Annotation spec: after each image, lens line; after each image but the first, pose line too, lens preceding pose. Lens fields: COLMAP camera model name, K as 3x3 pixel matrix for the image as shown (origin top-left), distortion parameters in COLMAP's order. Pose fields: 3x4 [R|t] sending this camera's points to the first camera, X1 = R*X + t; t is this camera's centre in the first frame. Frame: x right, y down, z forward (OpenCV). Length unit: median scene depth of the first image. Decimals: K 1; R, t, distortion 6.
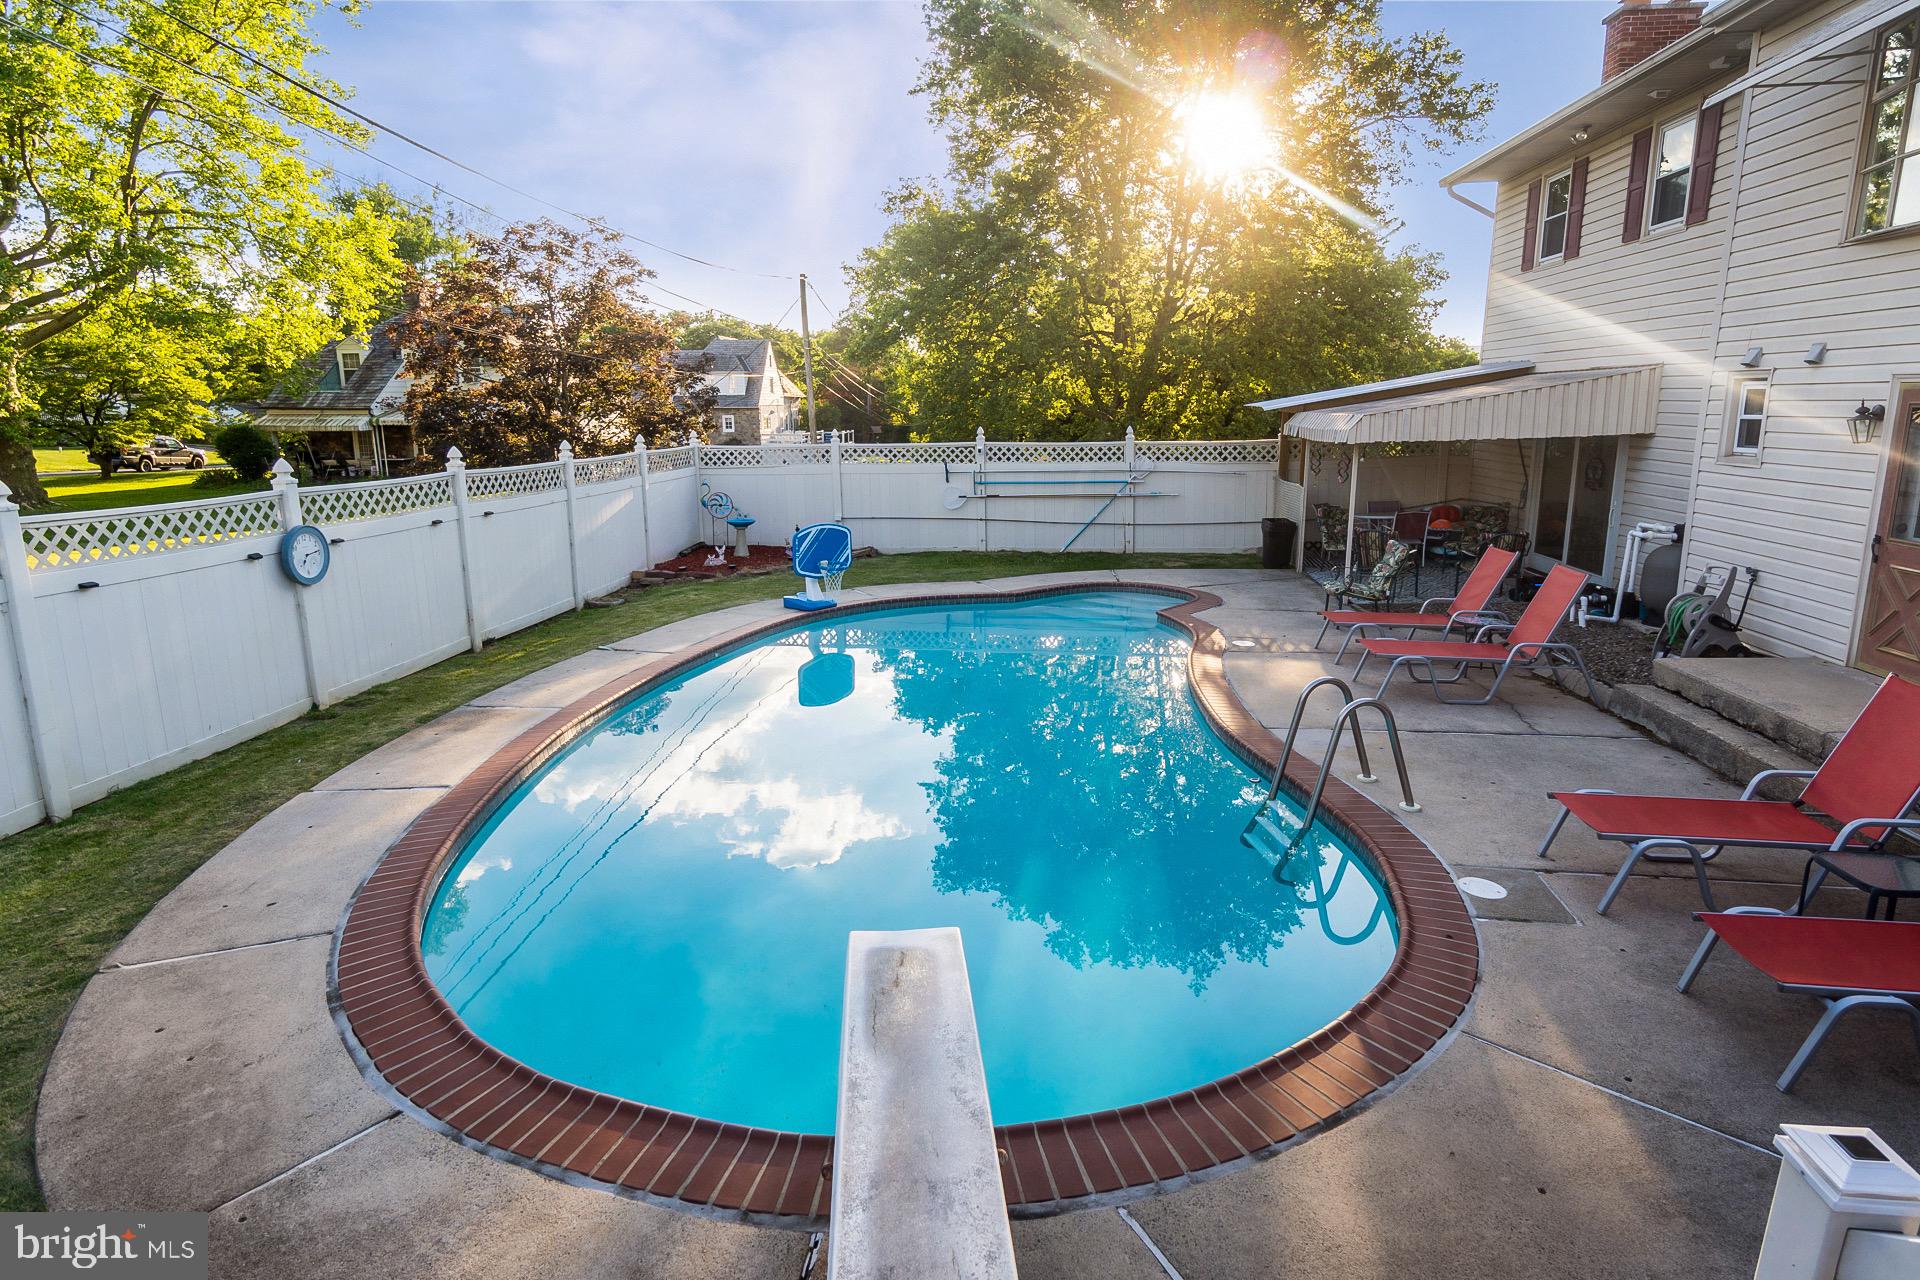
lens RADIAL K [[1083.9, 0, 950.6], [0, 1083.9, 625.3], [0, 0, 1]] dist [-0.004148, 0.000707]
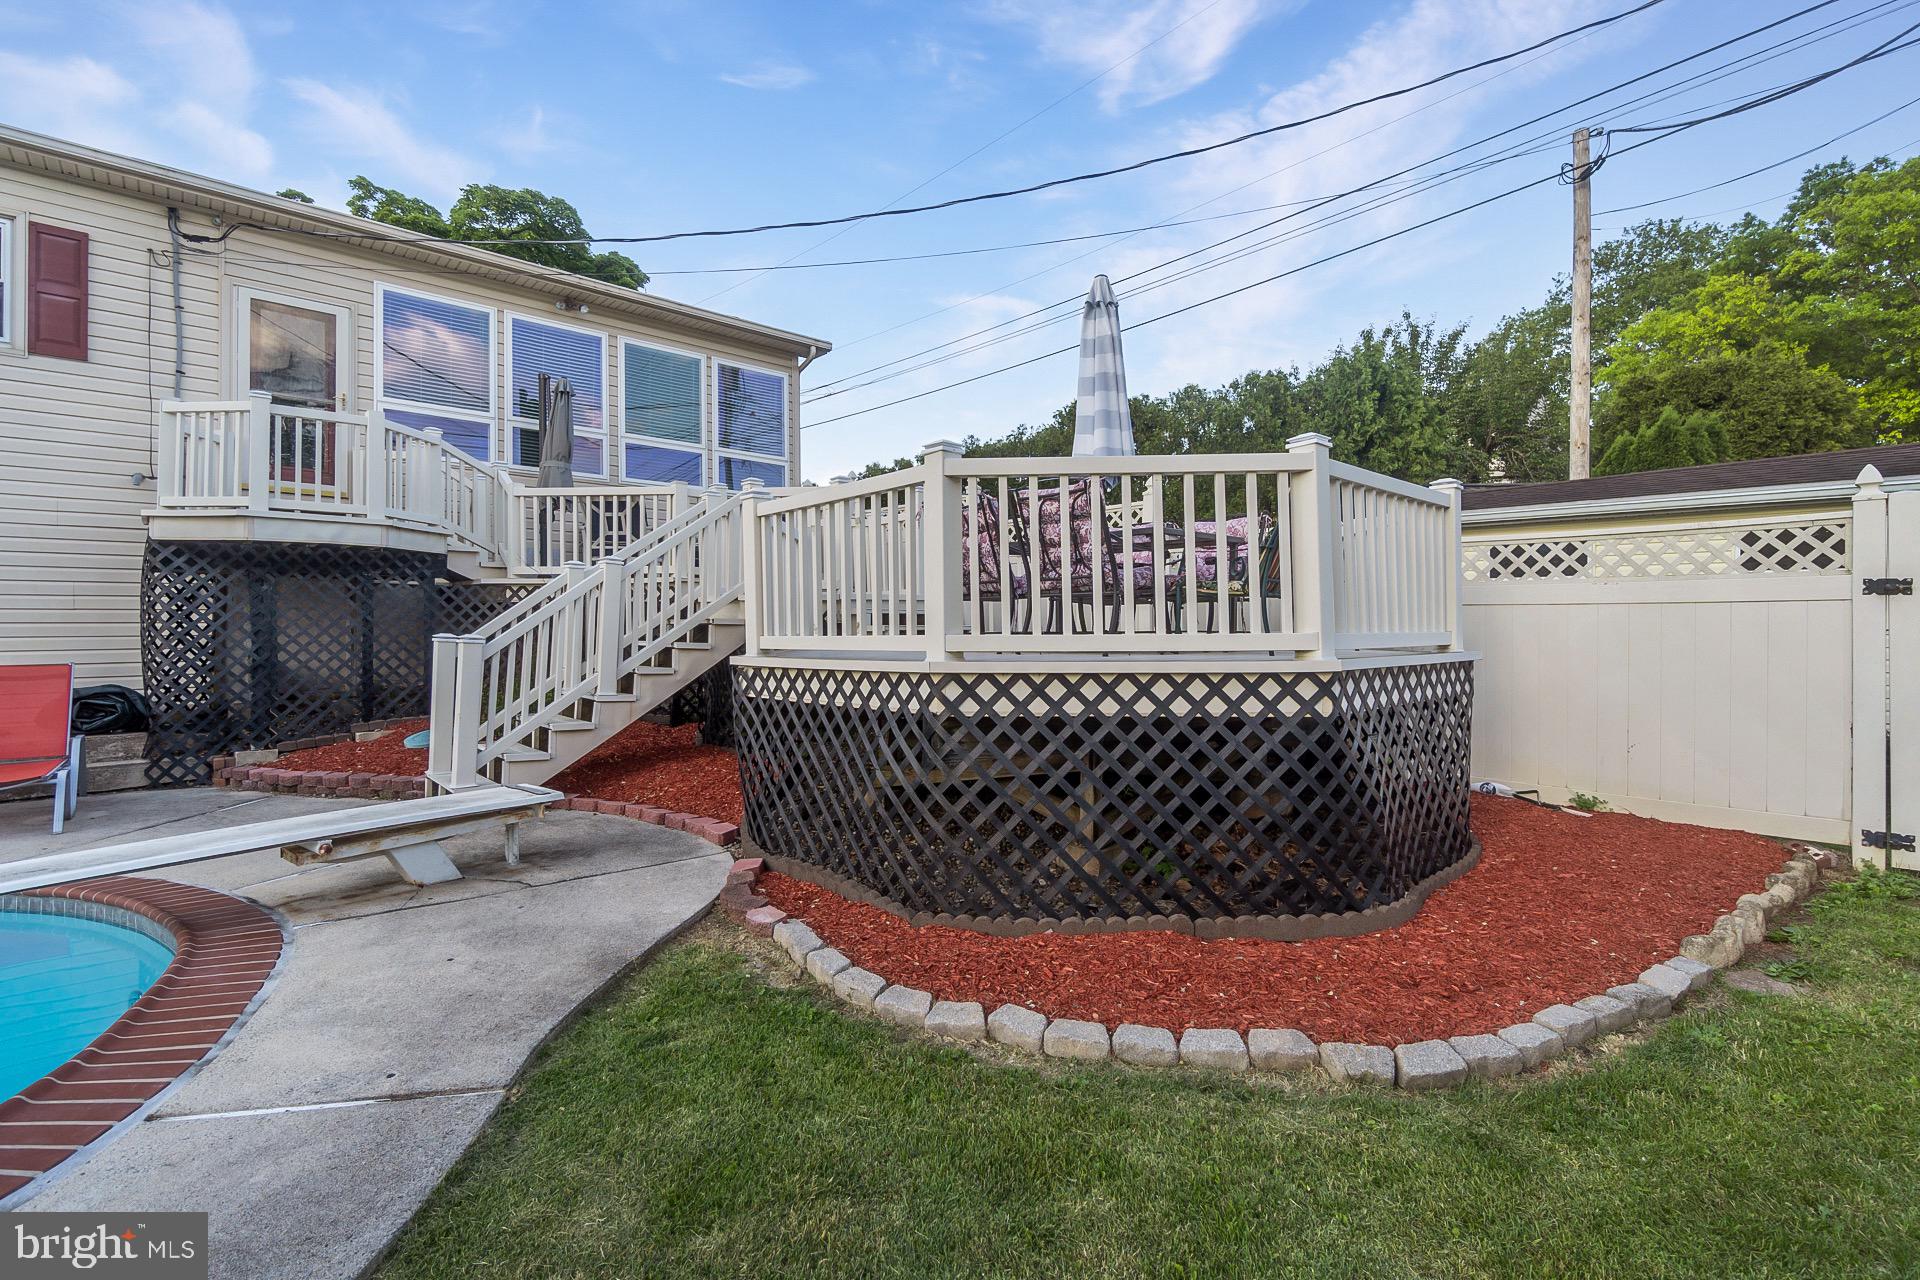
lens RADIAL K [[855.1, 0, 963.6], [0, 855.1, 626.3], [0, 0, 1]] dist [-0.001107, -0.000178]
pose [[-0.737003, 0.010503, 0.675808, -0.311543], [0.143109, 0.979634, 0.140843, 0.024583], [-0.660566, 0.200515, -0.723496, 0.228131]]
